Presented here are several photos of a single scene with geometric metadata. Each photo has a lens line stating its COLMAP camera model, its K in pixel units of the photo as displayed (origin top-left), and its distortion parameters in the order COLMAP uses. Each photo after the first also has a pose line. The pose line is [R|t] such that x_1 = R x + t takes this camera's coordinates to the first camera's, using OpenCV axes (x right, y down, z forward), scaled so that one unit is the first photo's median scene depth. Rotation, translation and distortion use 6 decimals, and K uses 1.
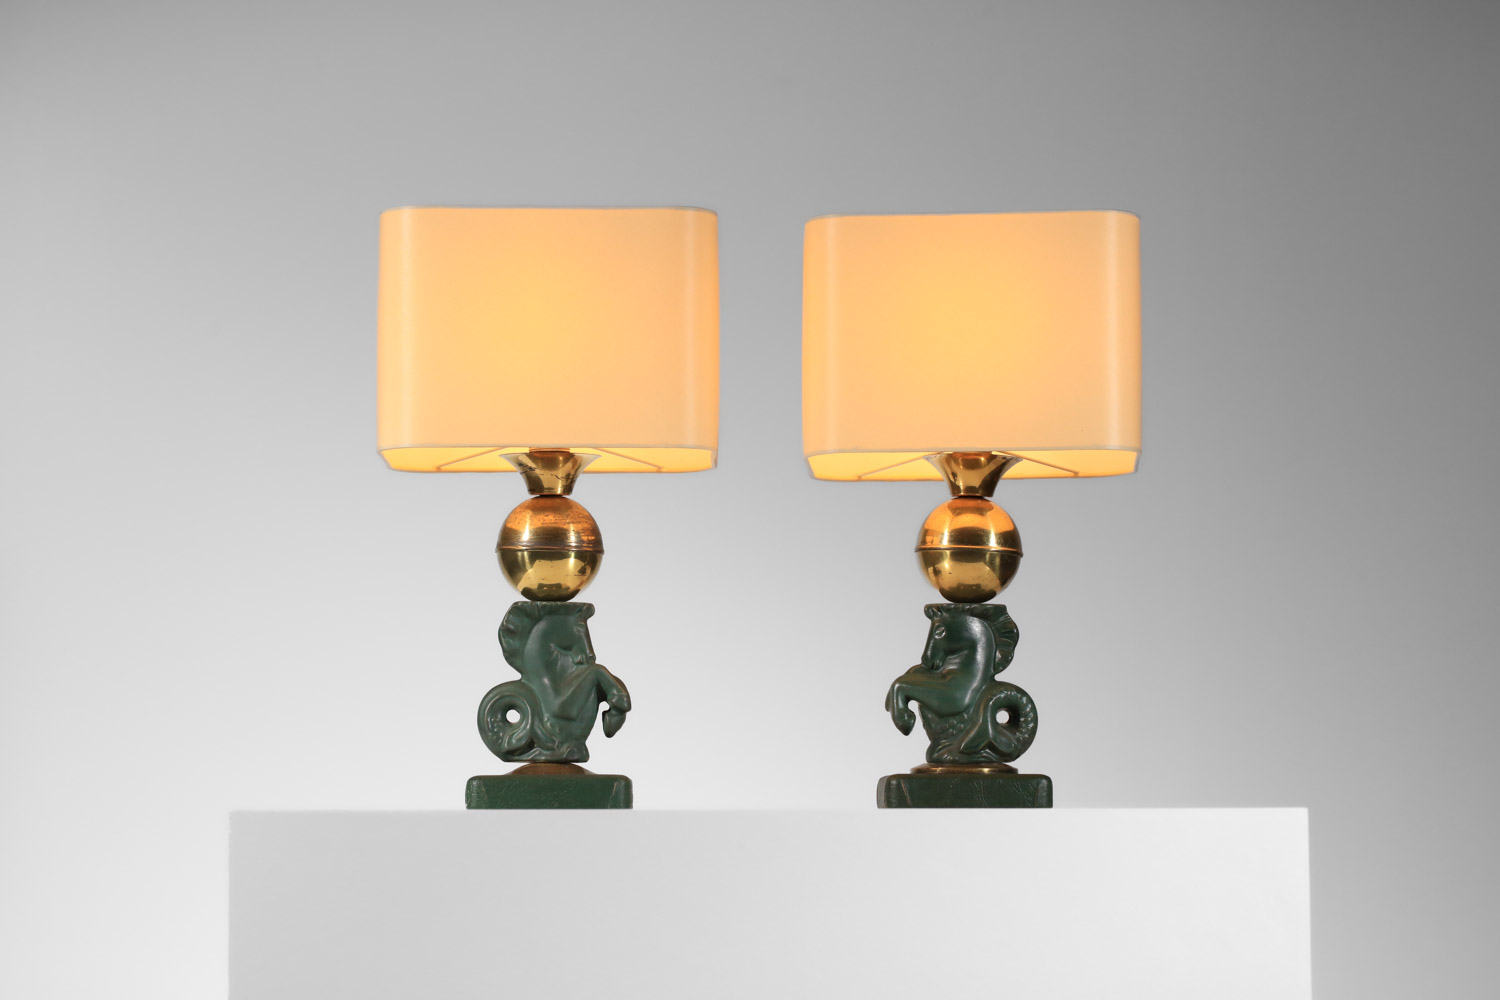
lens RADIAL K [[5868.1, 0, 750.7], [0, 5868.1, 503.4], [0, 0, 1]] dist [-0.124499, 0.000000]
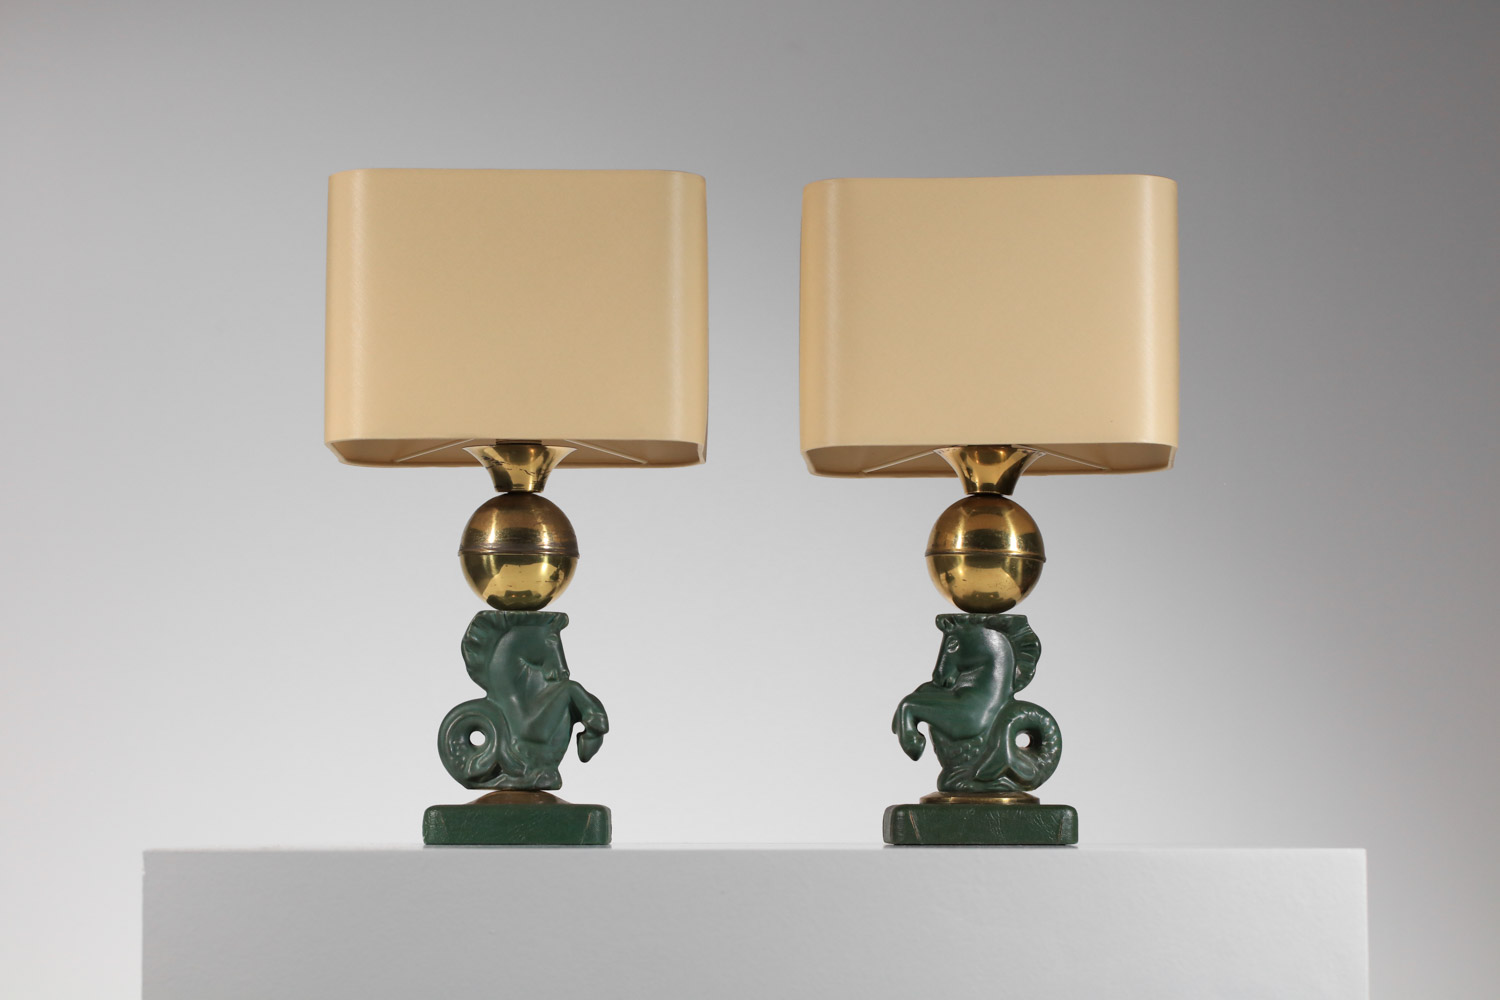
lens RADIAL K [[5868.1, 0, 749.2], [0, 5868.1, 495.6], [0, 0, 1]] dist [-0.124499, 0.000000]
pose [[0.999991, 0.002501, 0.003371, -0.002006], [-0.002488, 0.999990, -0.003707, 0.002393], [-0.003380, 0.003699, 0.999987, 0.102785]]
